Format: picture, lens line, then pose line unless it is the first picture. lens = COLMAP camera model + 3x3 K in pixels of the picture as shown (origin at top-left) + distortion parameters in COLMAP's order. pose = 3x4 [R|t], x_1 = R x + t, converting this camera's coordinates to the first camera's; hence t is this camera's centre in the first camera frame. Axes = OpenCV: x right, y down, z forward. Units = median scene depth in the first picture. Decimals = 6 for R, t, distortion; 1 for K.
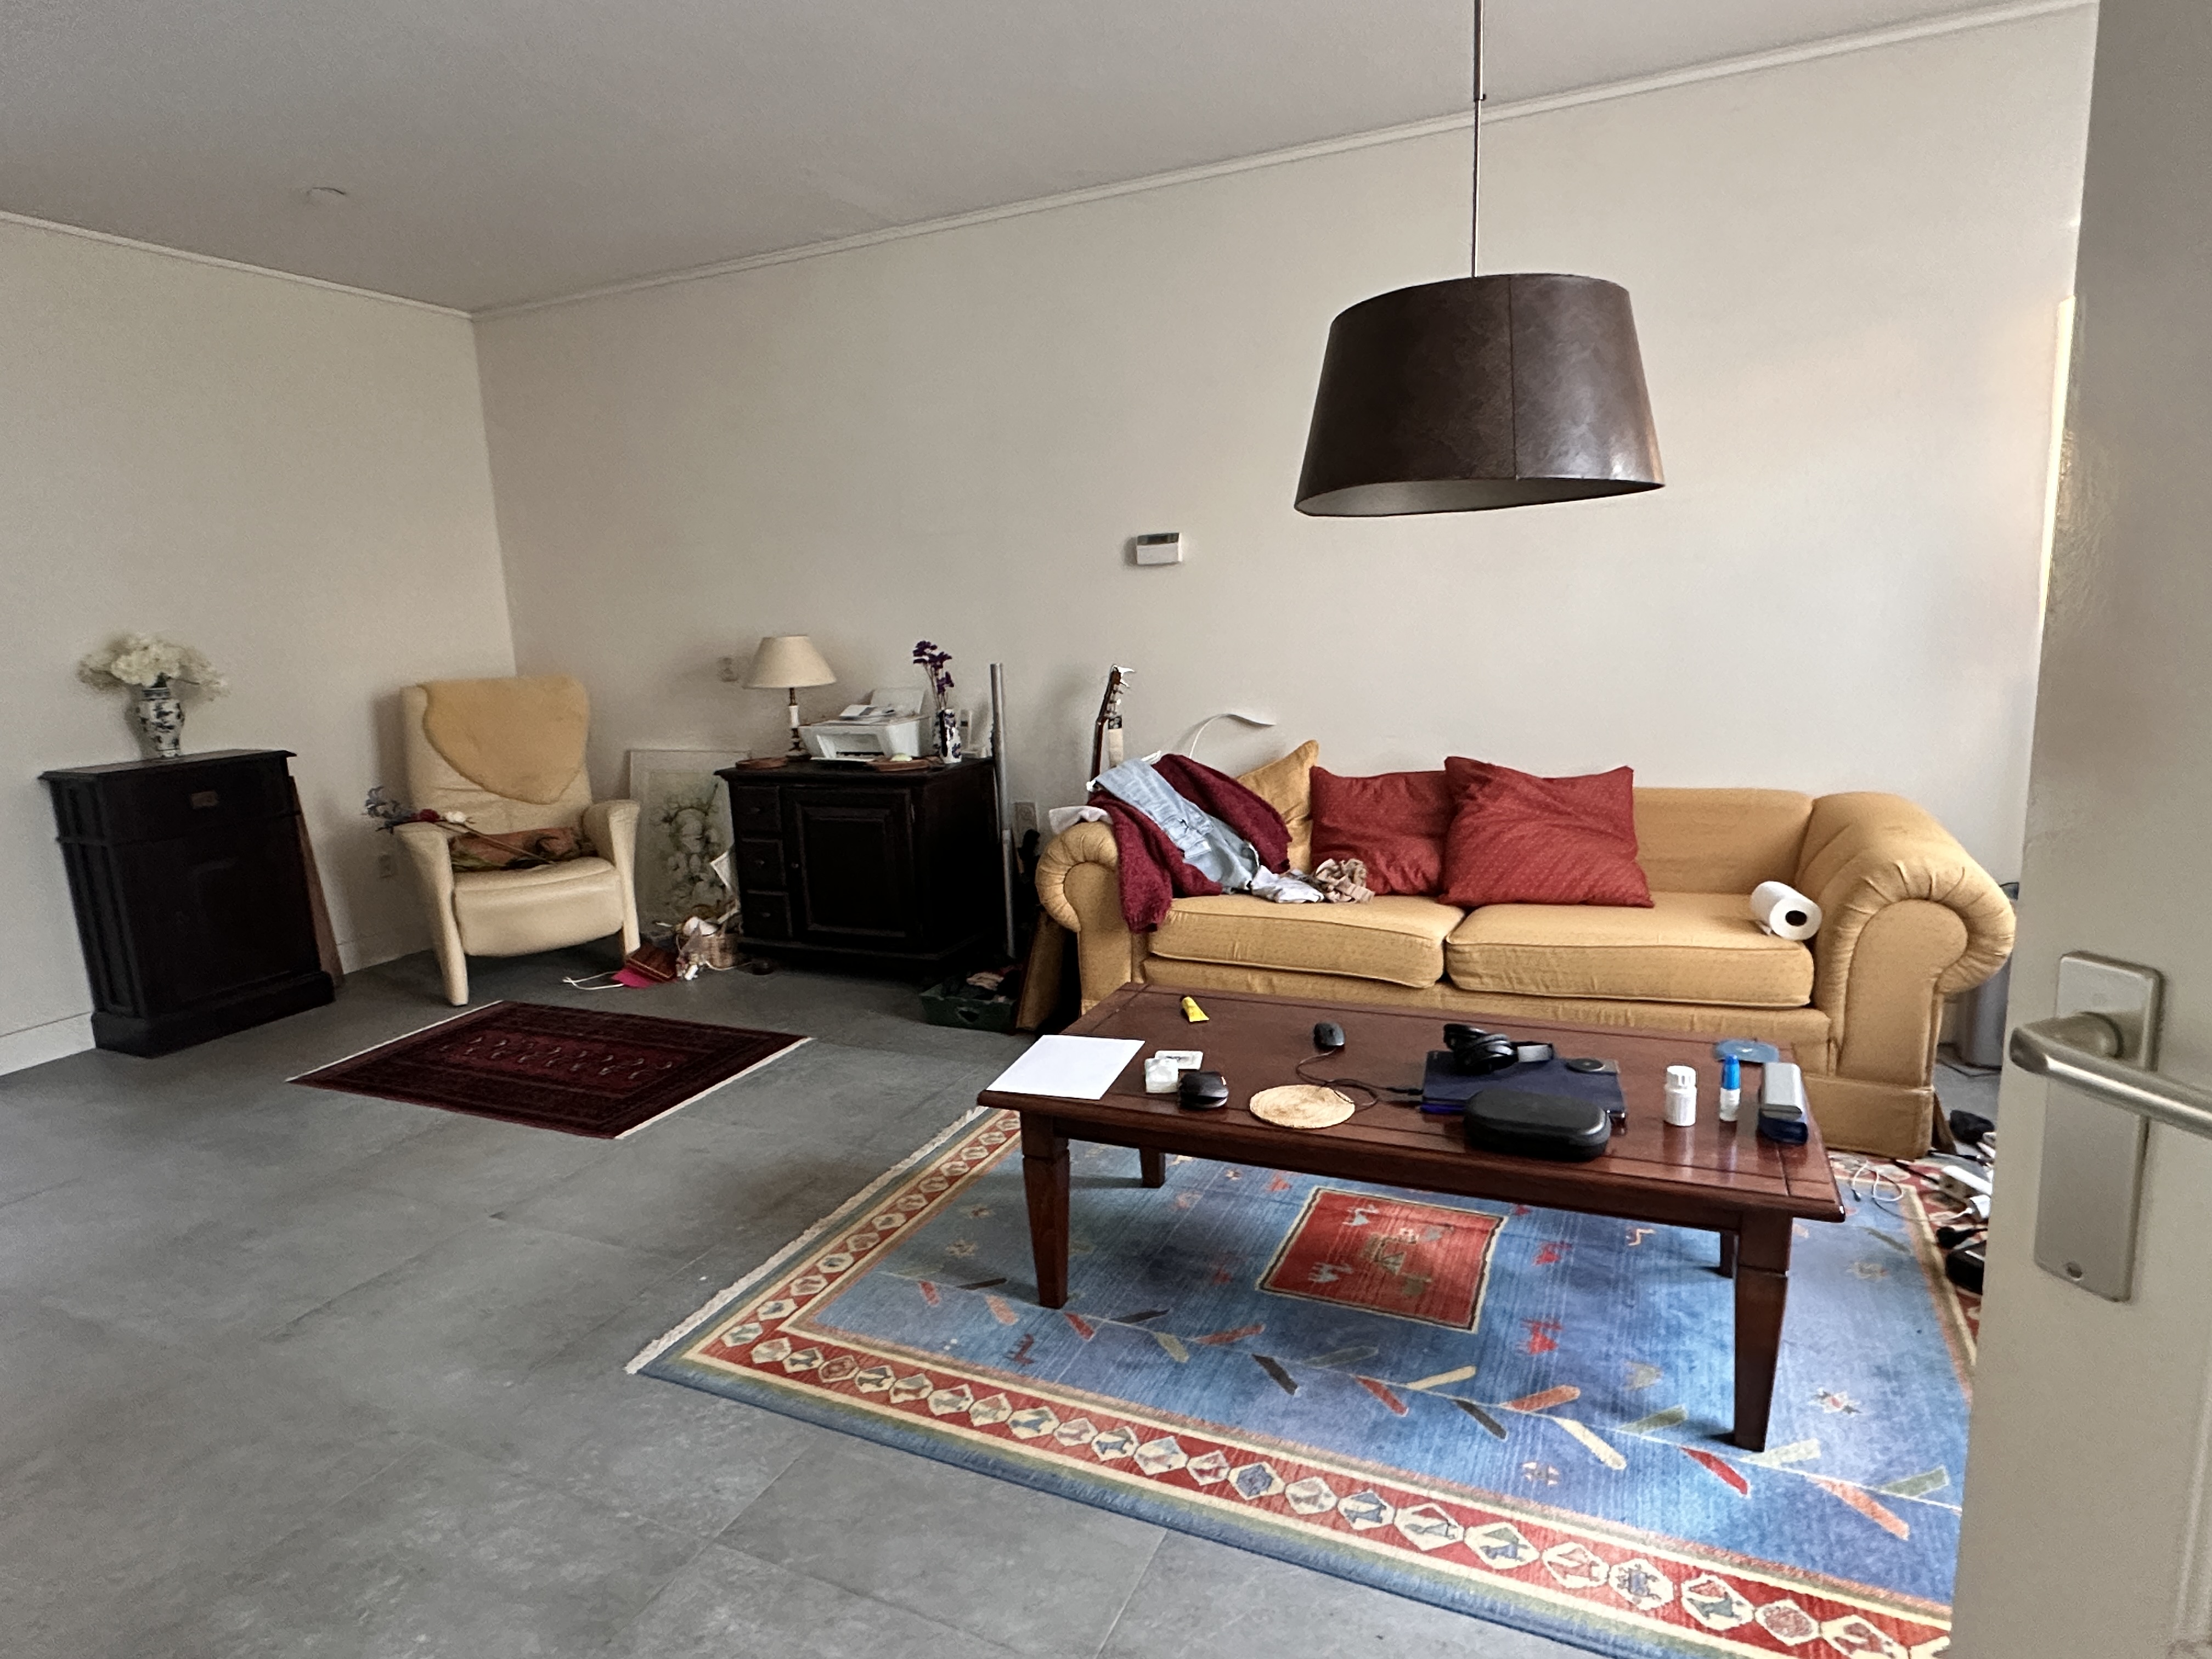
lens RADIAL K [[1238.9, 0, 1106.0], [0, 1238.9, 829.5], [0, 0, 1]] dist [-0.001366, -0.000228]
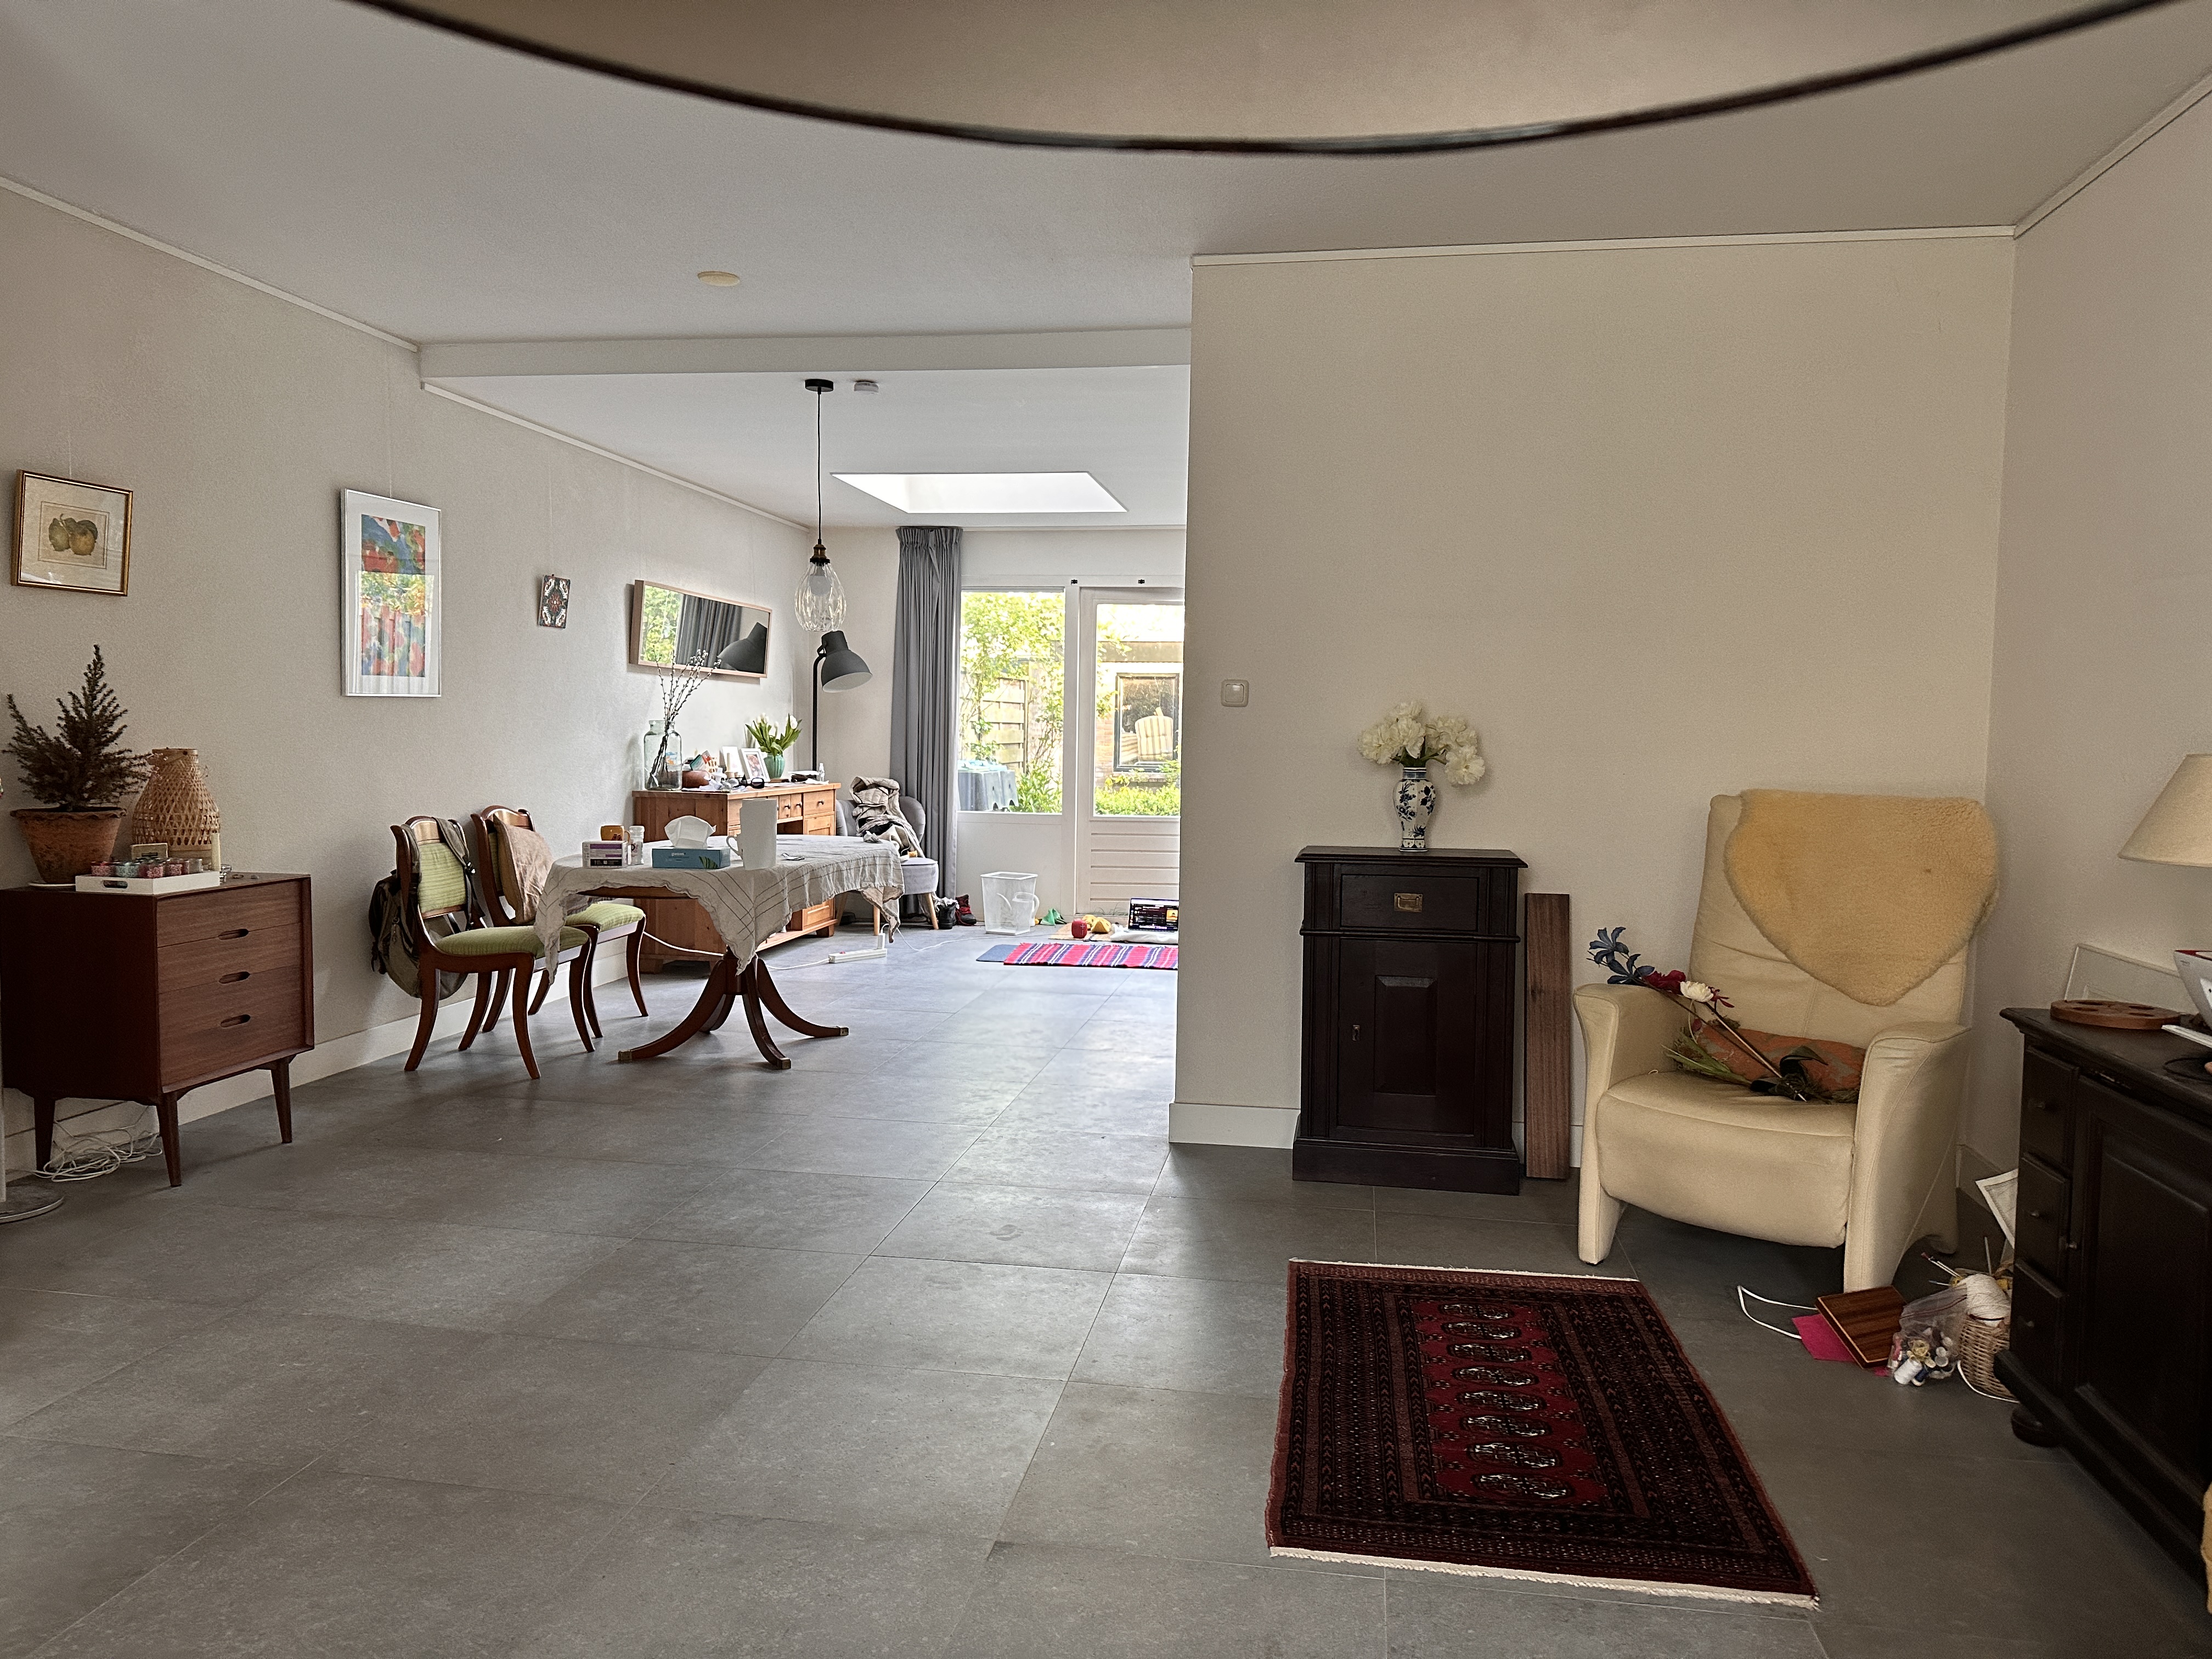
lens RADIAL K [[1532.9, 0, 1106.0], [0, 1532.9, 829.5], [0, 0, 1]] dist [-0.002562, -0.002401]
pose [[0.269120, 0.103453, -0.957534, 0.186079], [-0.198560, 0.978815, 0.049946, -0.080736], [0.942416, 0.176686, 0.283960, 0.495991]]
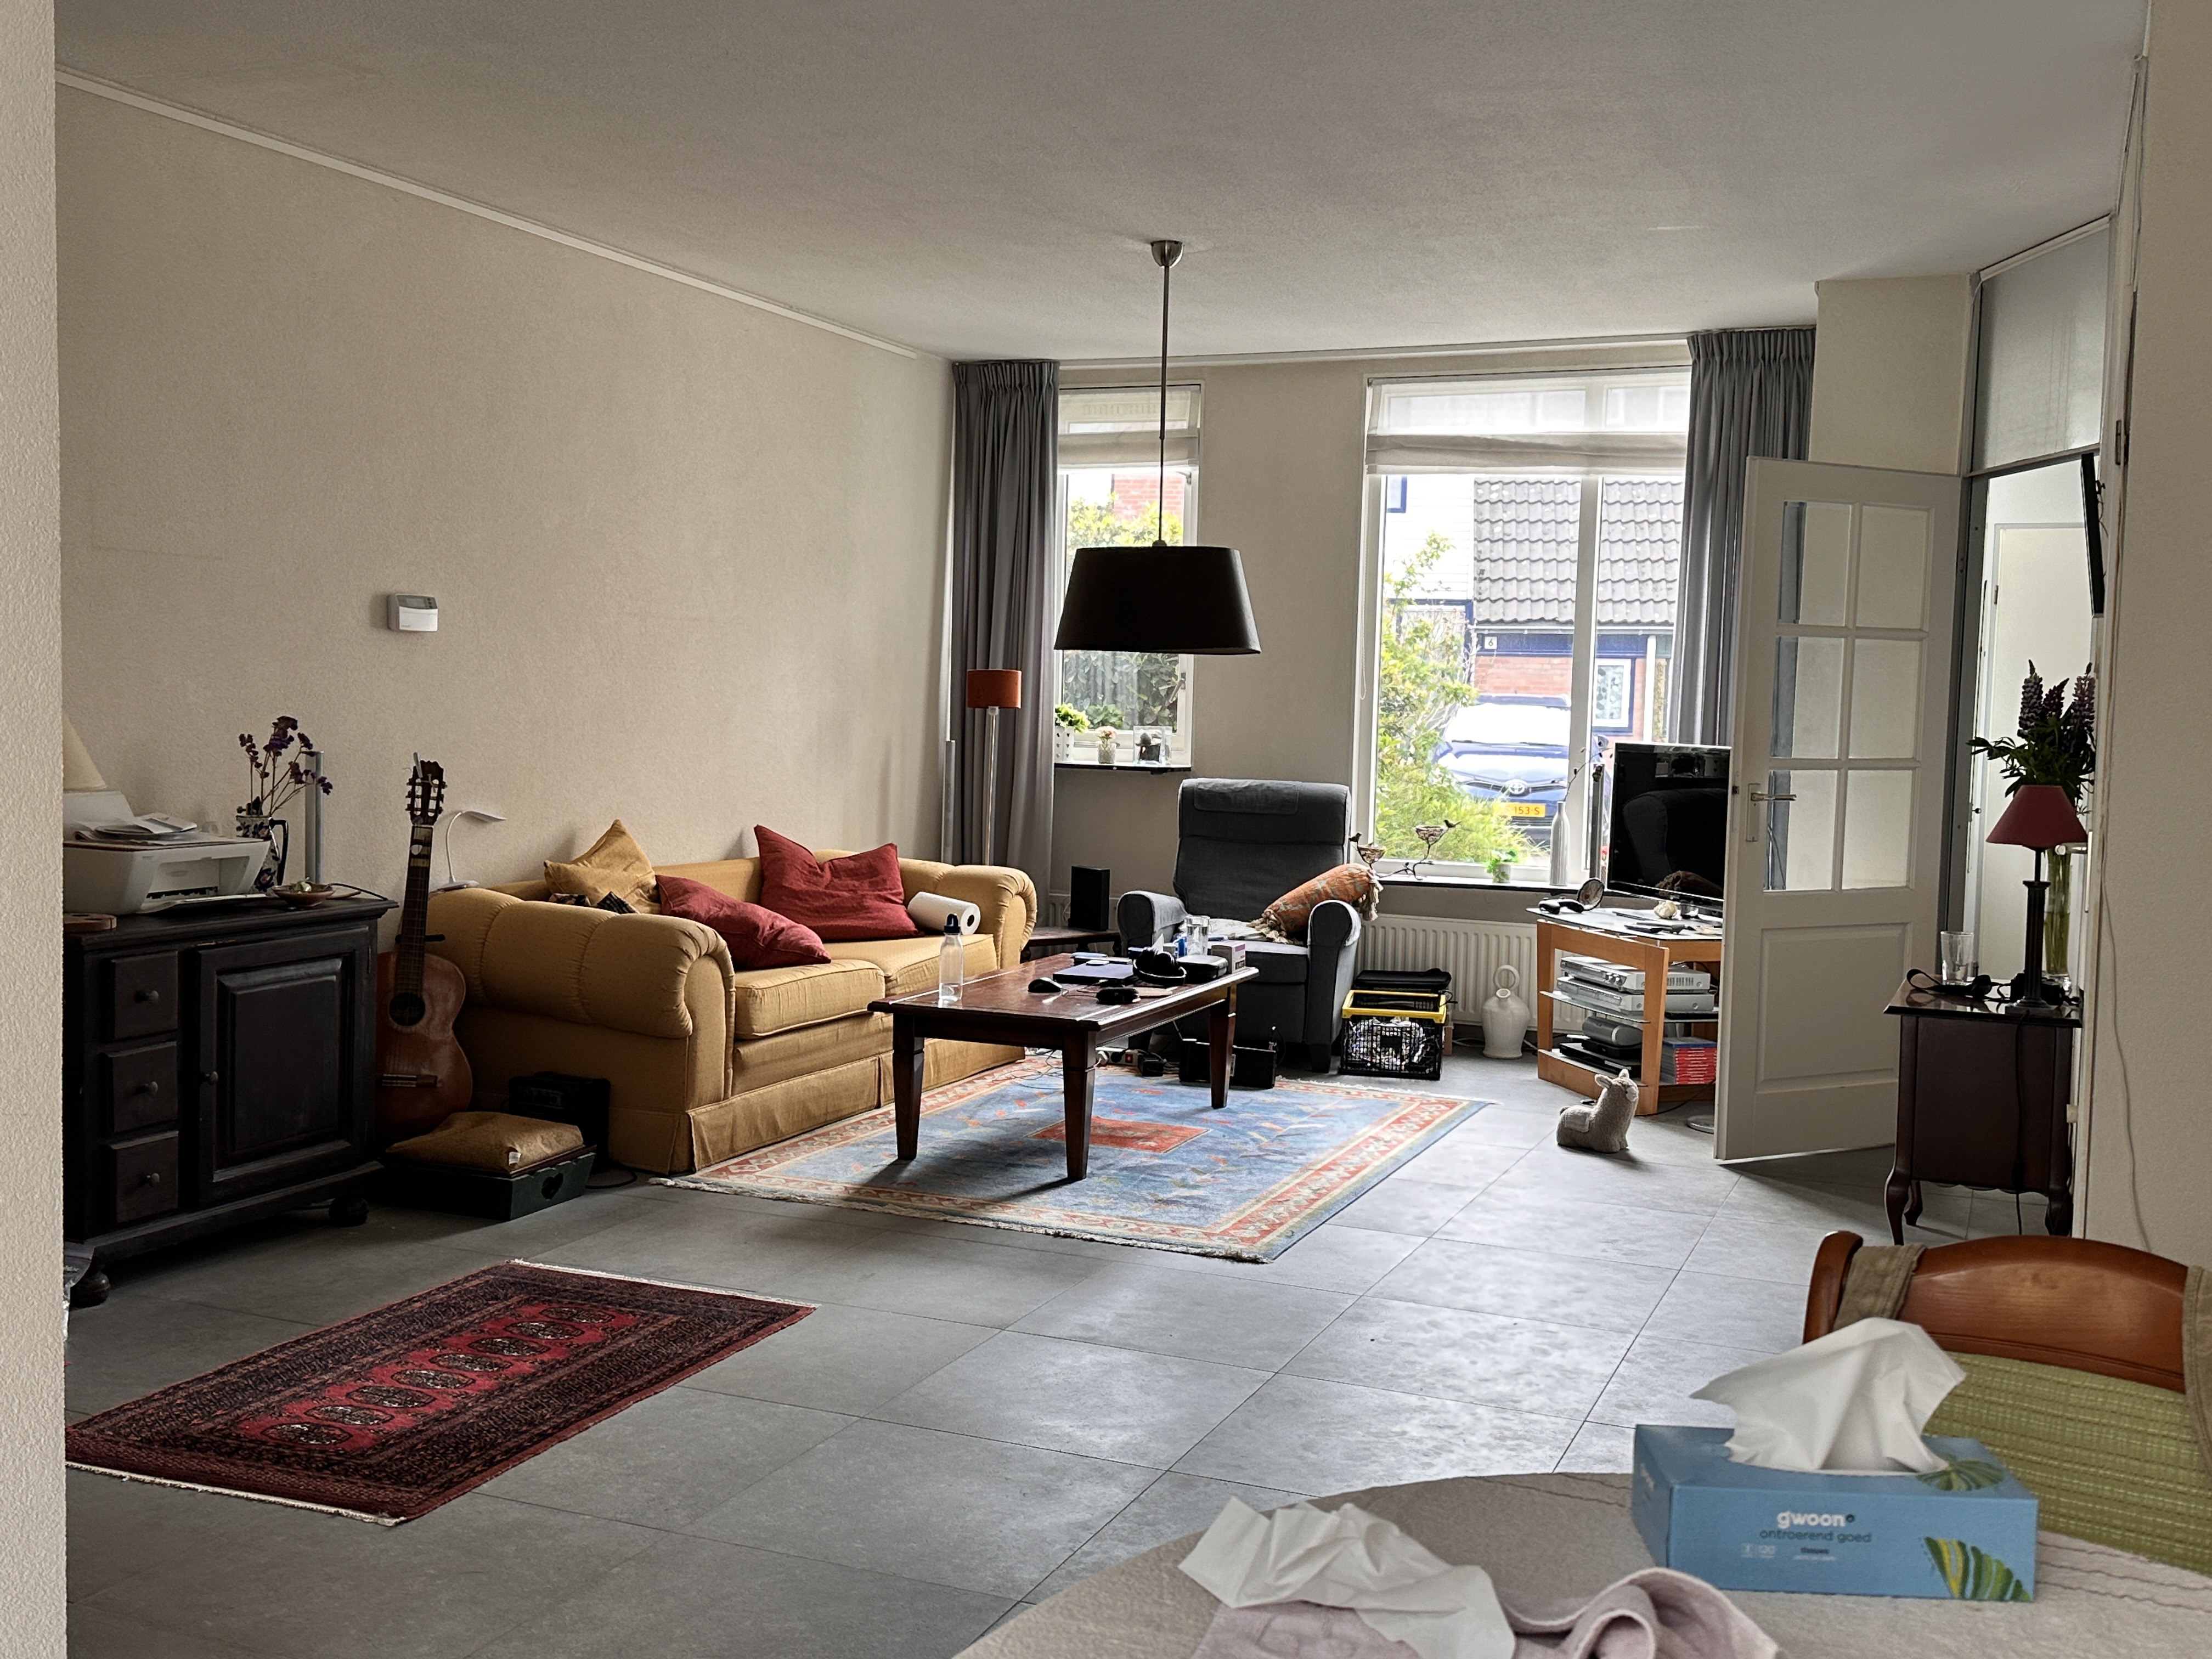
lens RADIAL K [[2218.7, 0, 1064.6], [0, 2218.7, 834.1], [0, 0, 1]] dist [0.089163, -0.002510]
pose [[-0.027263, -0.024686, 0.999323, -1.409958], [0.151741, 0.988008, 0.028546, -0.058593], [-0.988044, 0.152417, -0.023190, 0.620150]]
